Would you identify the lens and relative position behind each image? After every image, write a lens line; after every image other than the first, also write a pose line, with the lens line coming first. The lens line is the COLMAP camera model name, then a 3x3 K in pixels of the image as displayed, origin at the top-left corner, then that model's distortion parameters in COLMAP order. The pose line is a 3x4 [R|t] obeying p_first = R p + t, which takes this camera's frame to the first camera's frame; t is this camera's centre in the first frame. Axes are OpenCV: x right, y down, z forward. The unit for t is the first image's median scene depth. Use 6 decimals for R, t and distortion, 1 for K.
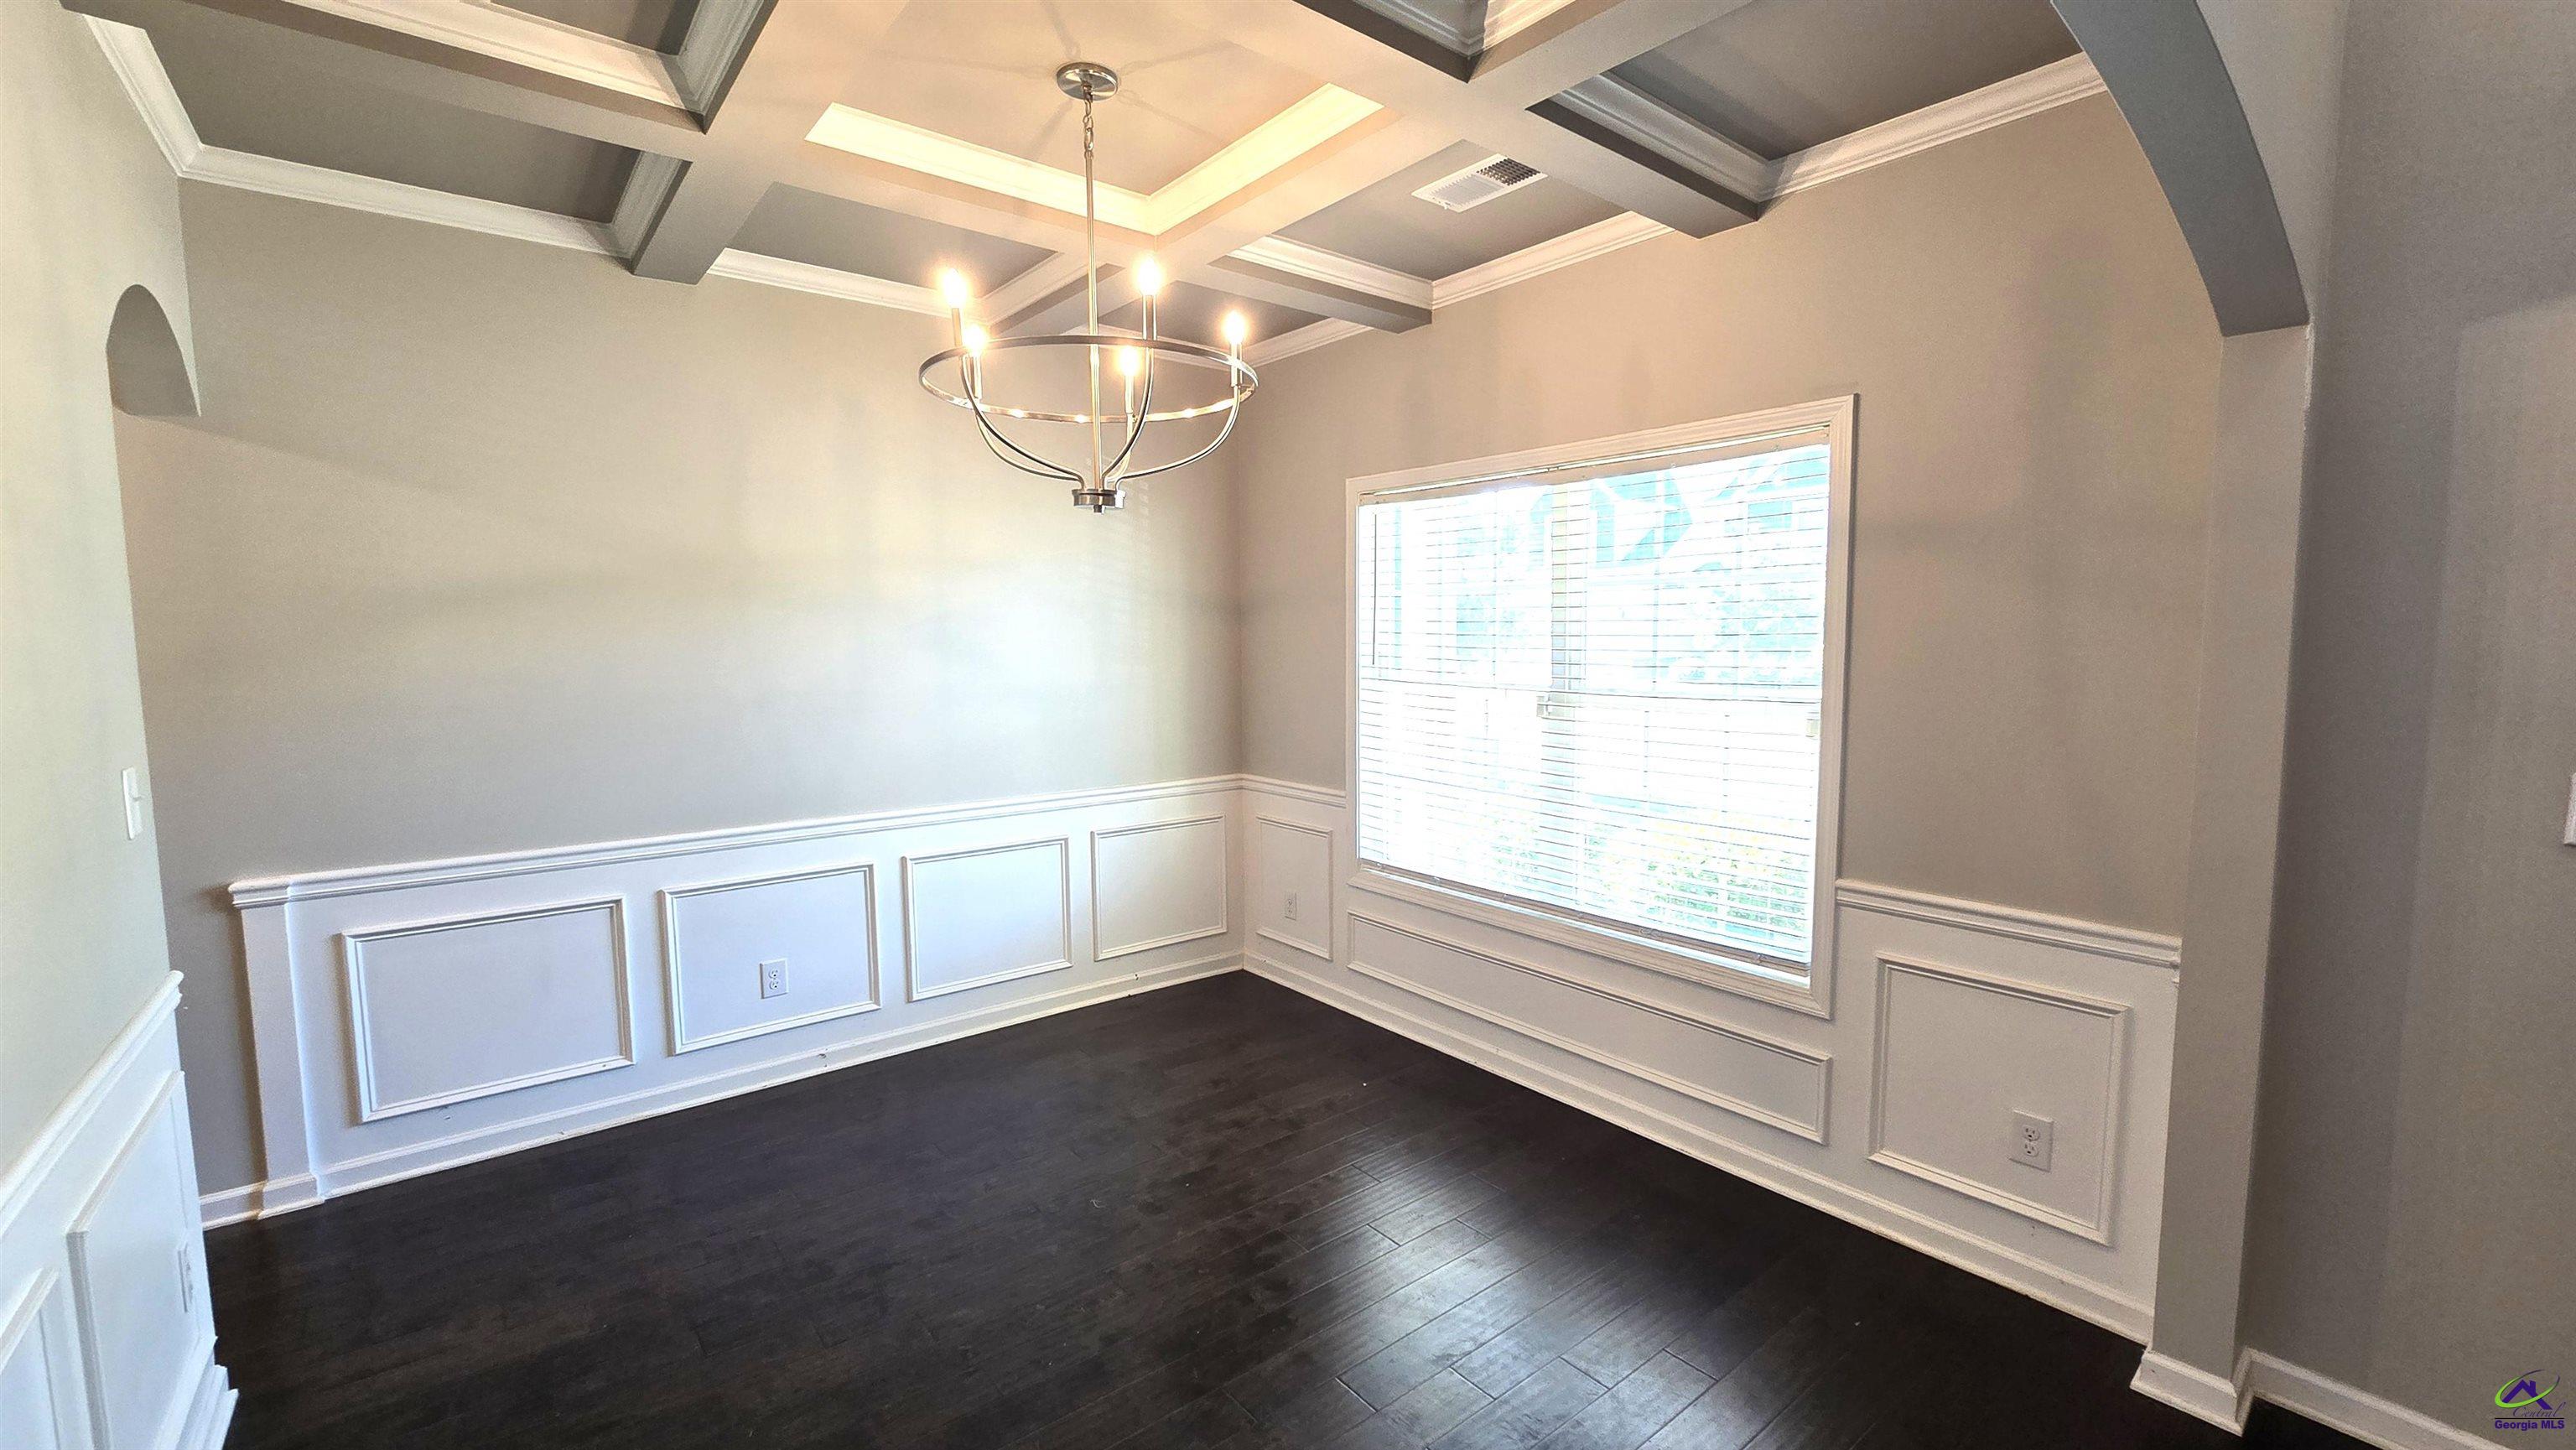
lens RADIAL K [[1055.7, 0, 1301.4], [0, 1055.7, 721.1], [0, 0, 1]] dist [-0.001239, -0.001055]
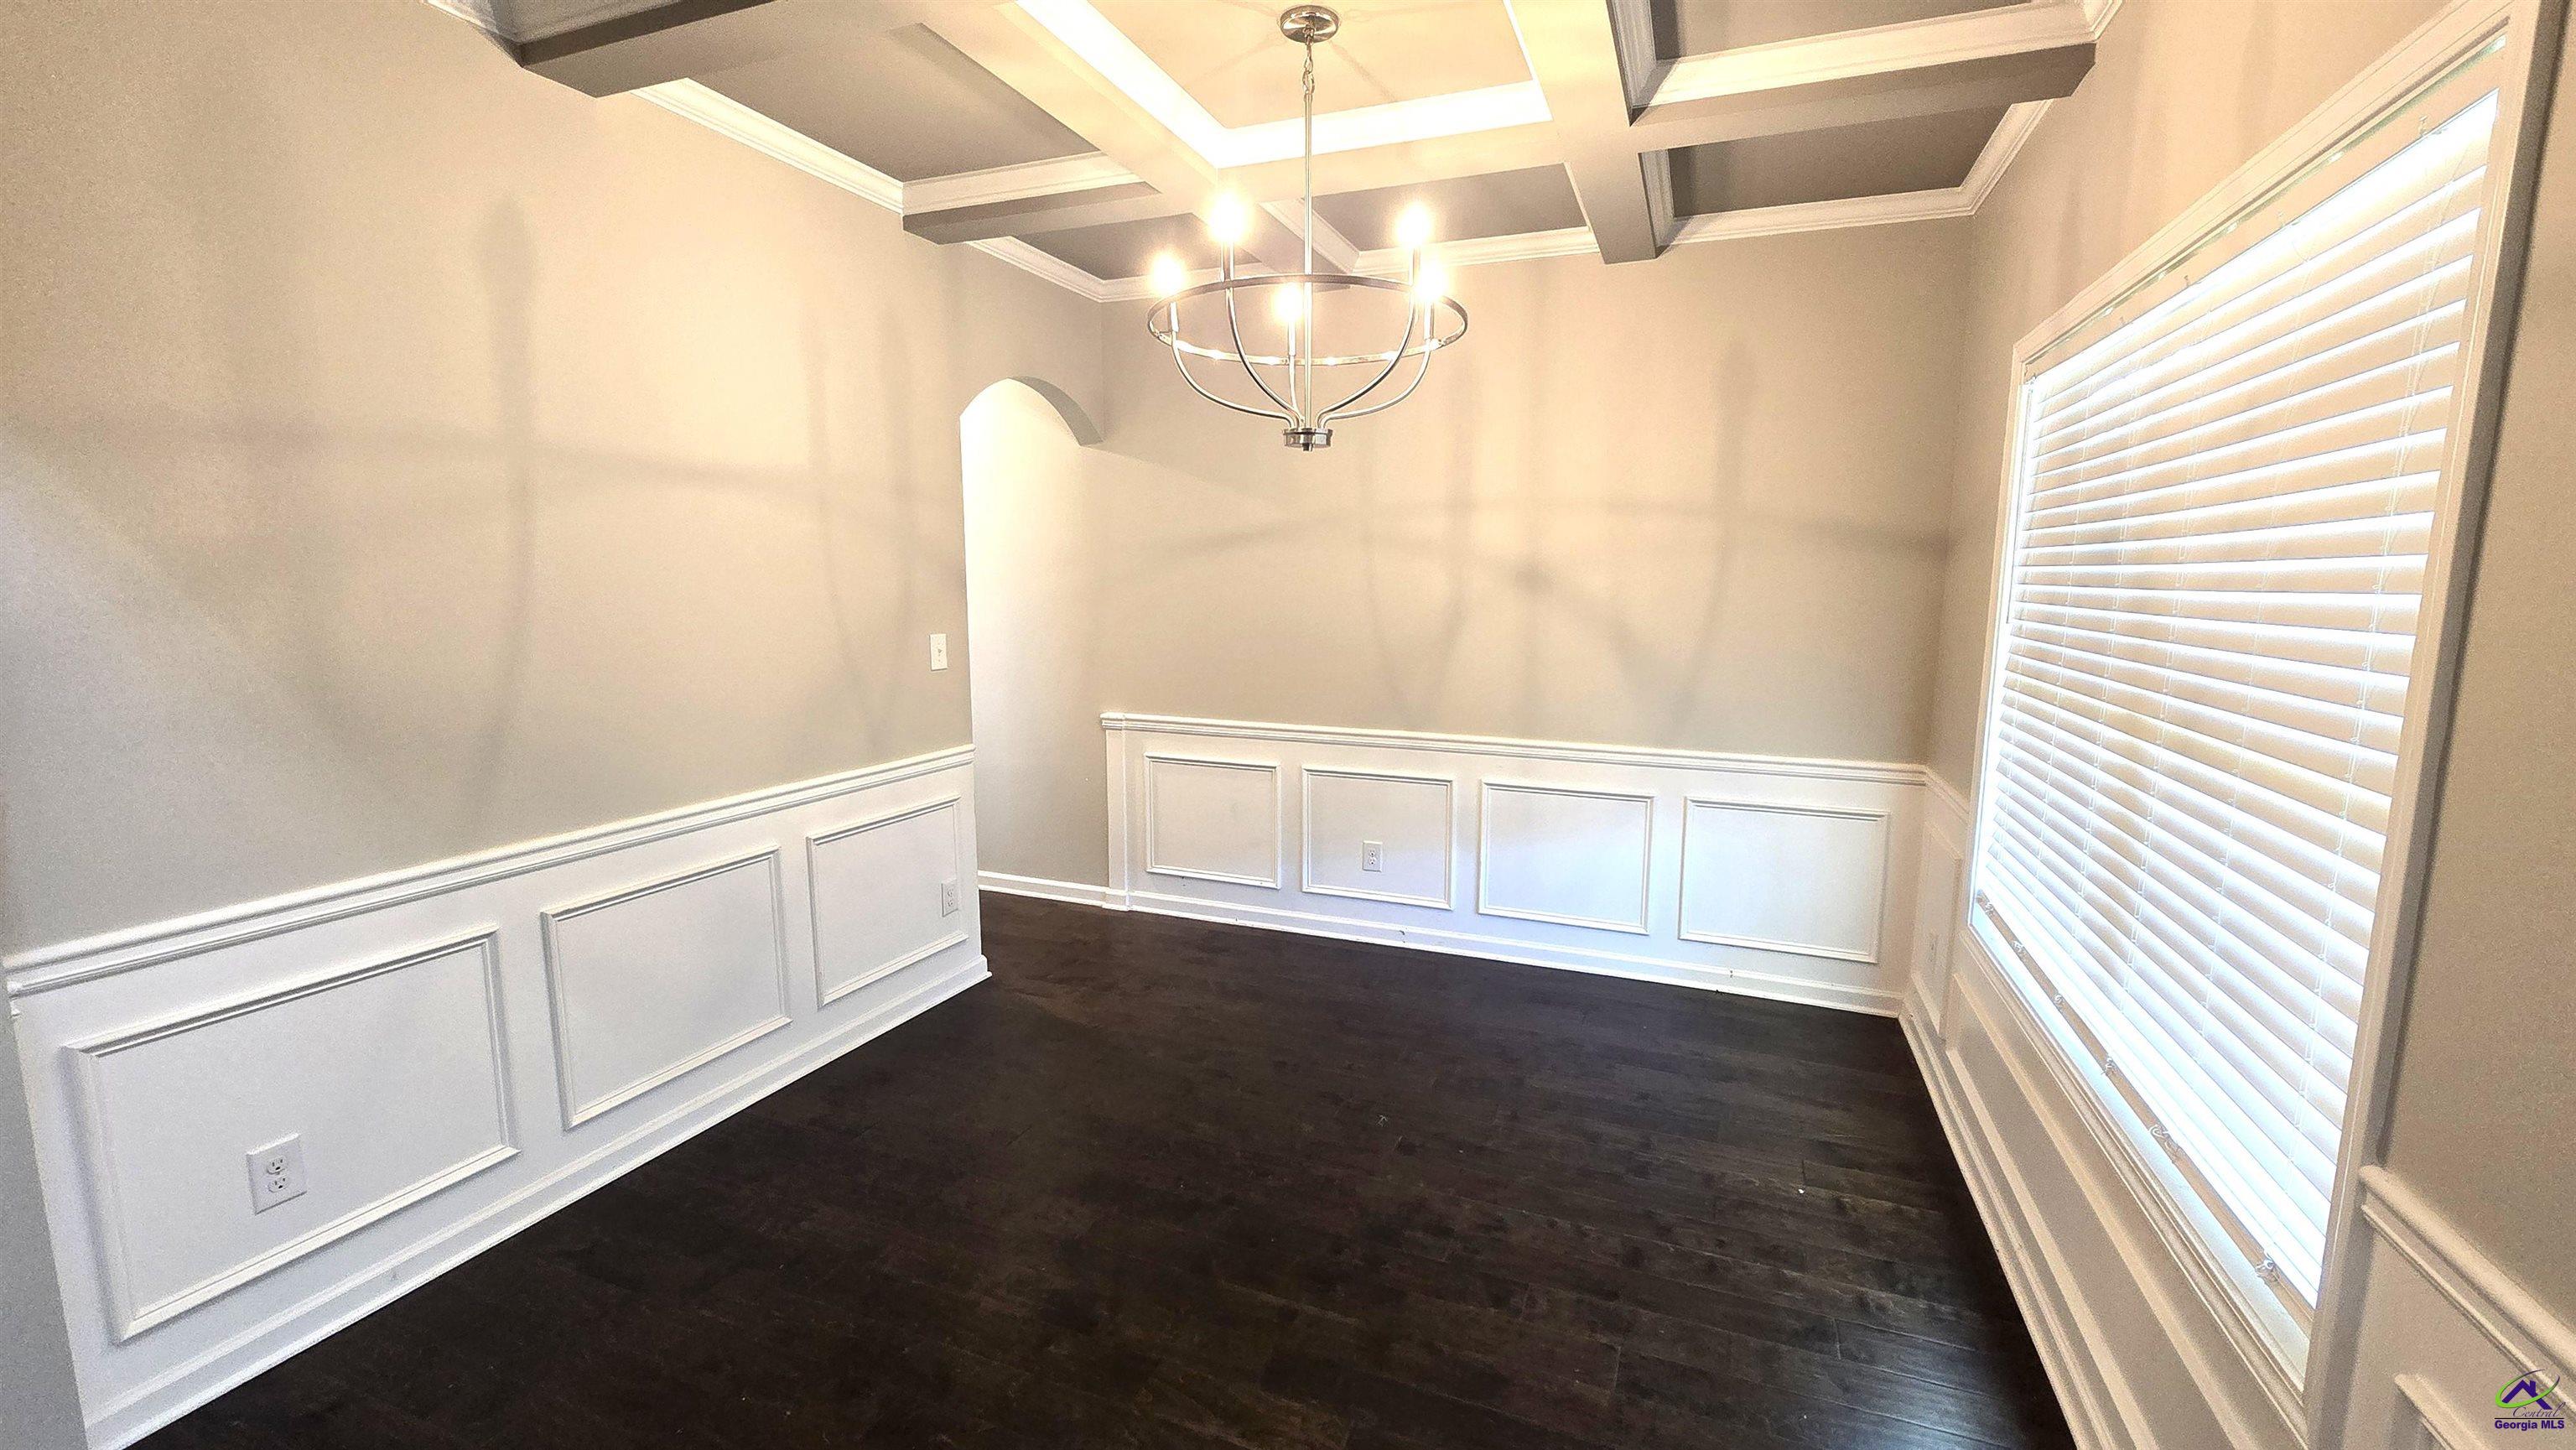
lens RADIAL K [[1057.9, 0, 1277.7], [0, 1057.9, 727.6], [0, 0, 1]] dist [0.000500, -0.000091]
pose [[0.504951, 0.140341, -0.851662, 0.589056], [-0.088470, 0.989912, 0.110669, -0.032778], [0.858602, 0.019464, 0.512273, 0.370756]]
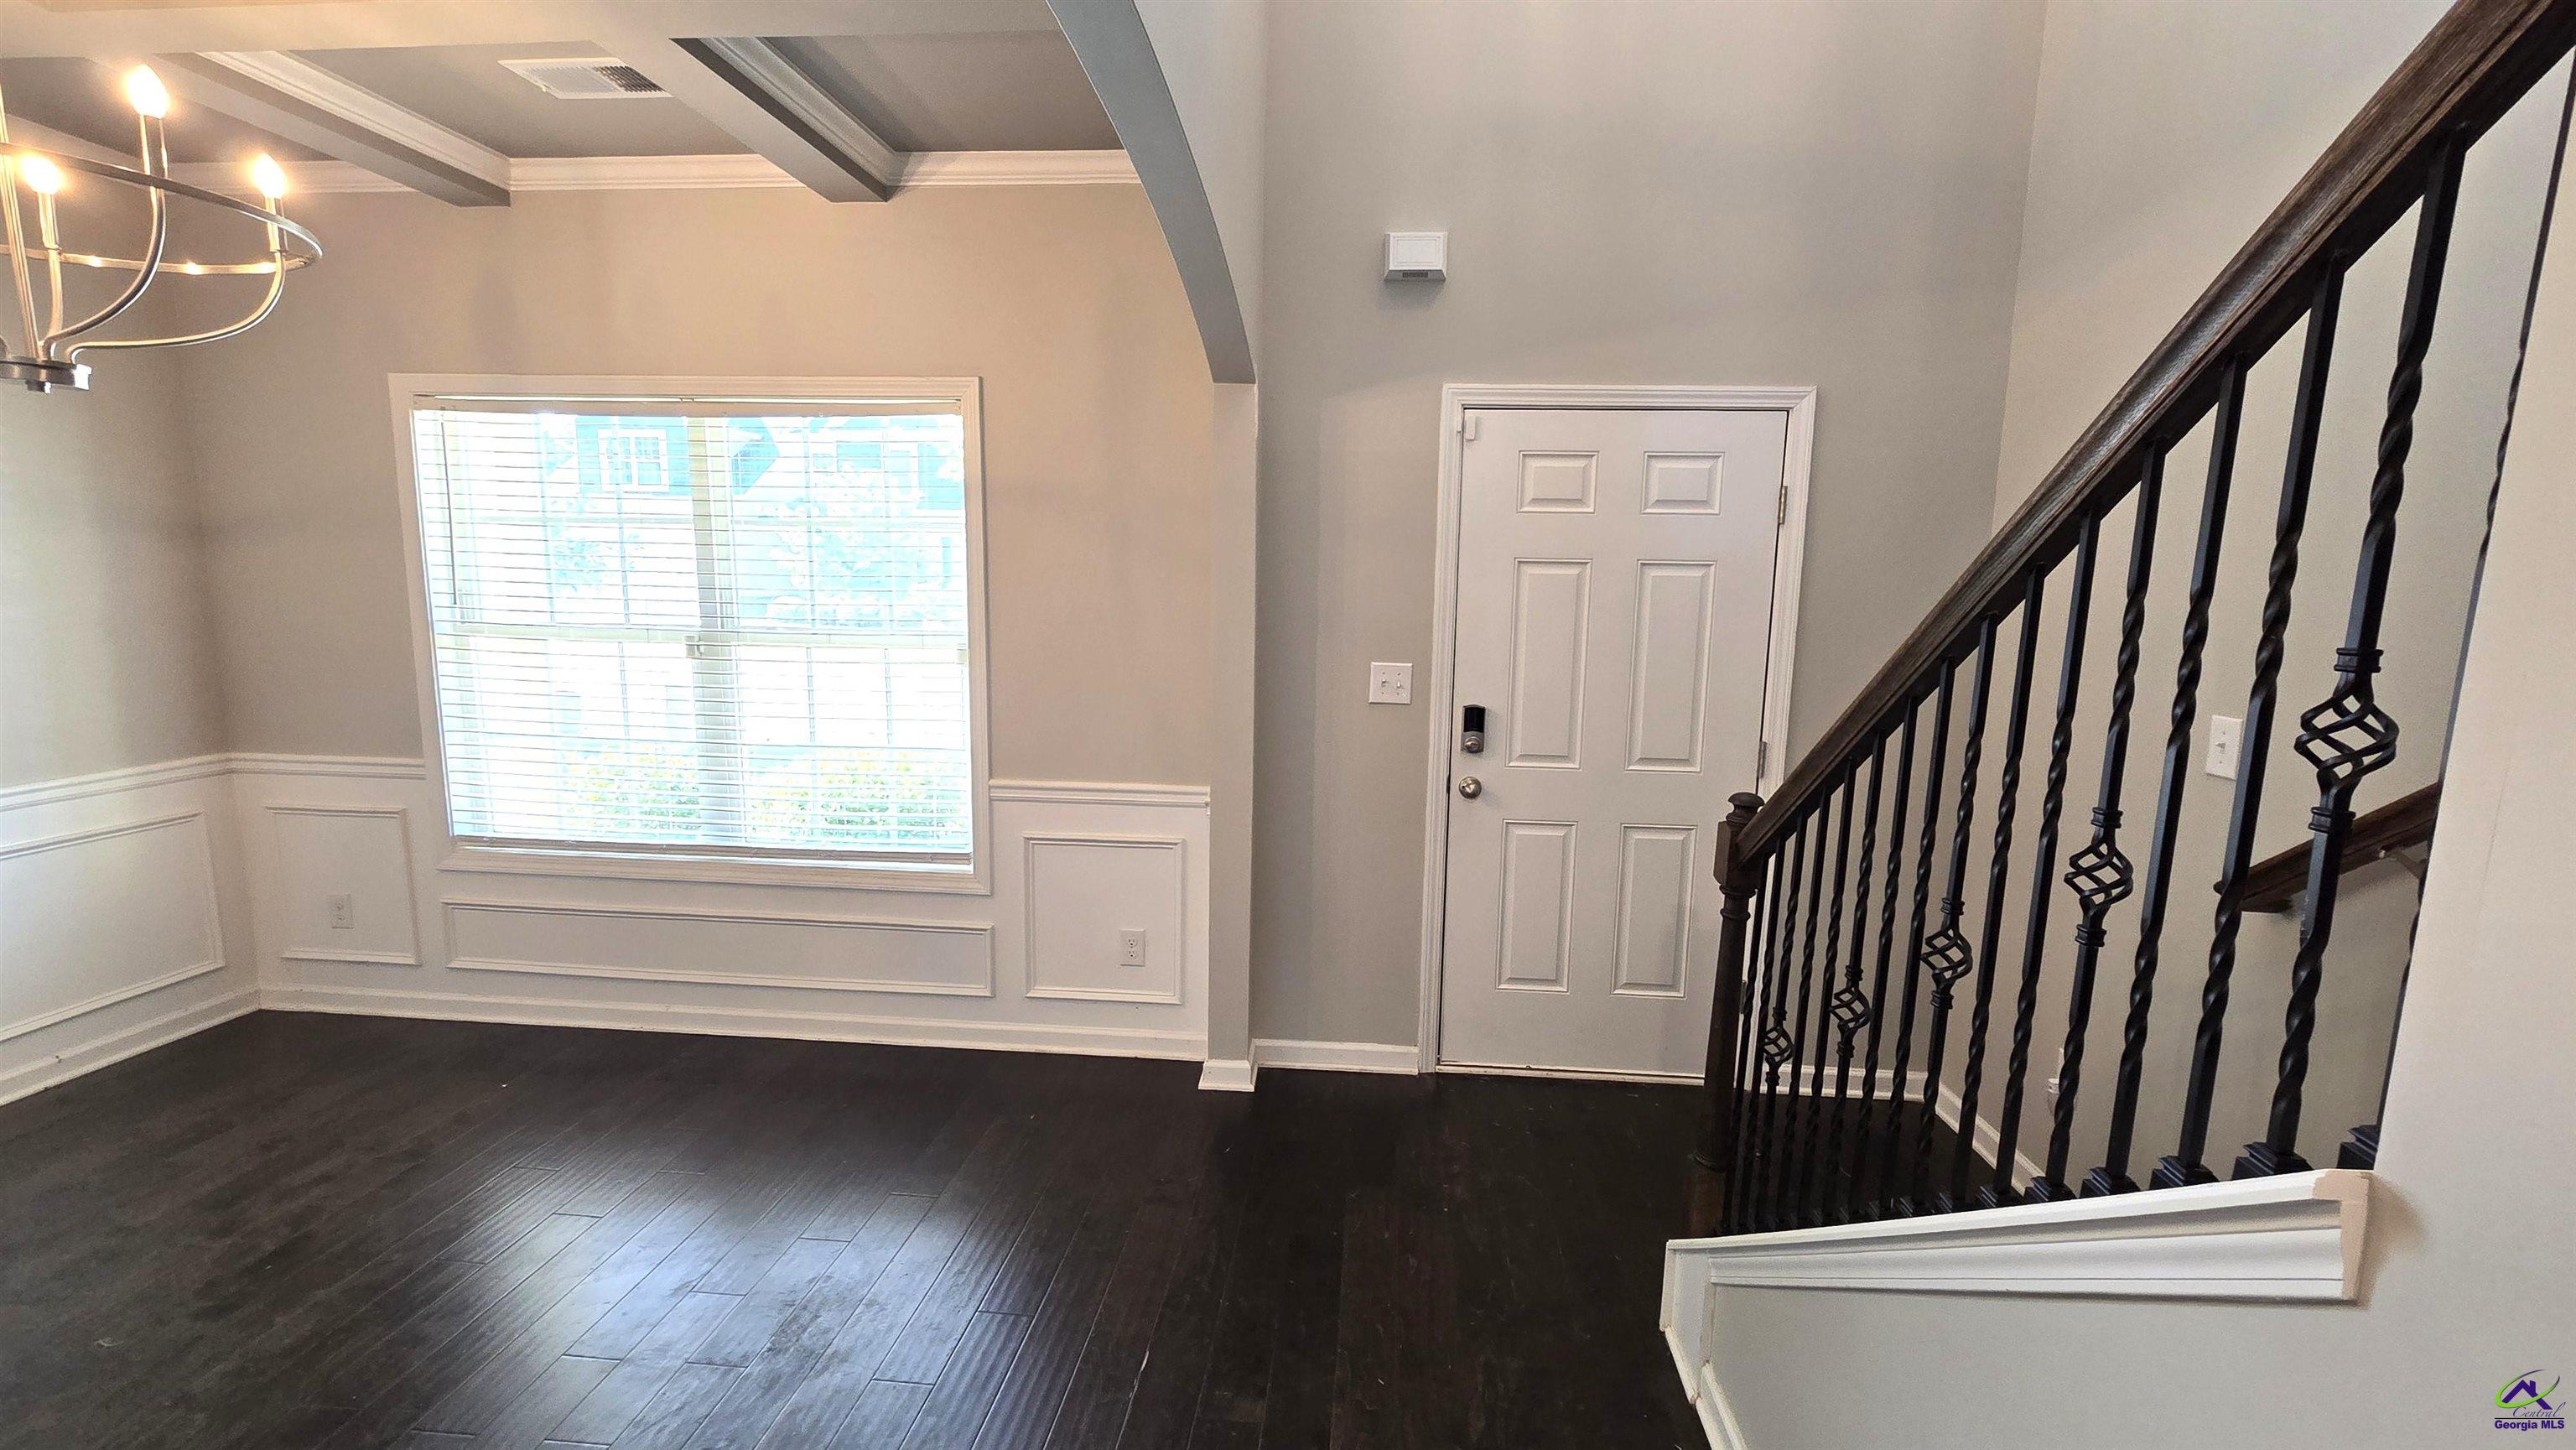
lens RADIAL K [[1040.0, 0, 1288.0], [0, 1040.0, 725.0], [0, 0, 1]] dist [0.001076, -0.000158]
pose [[0.698299, -0.086298, 0.710585, -0.093524], [0.041568, 0.995920, 0.080102, 0.004554], [-0.714598, -0.026398, 0.699037, -0.079208]]
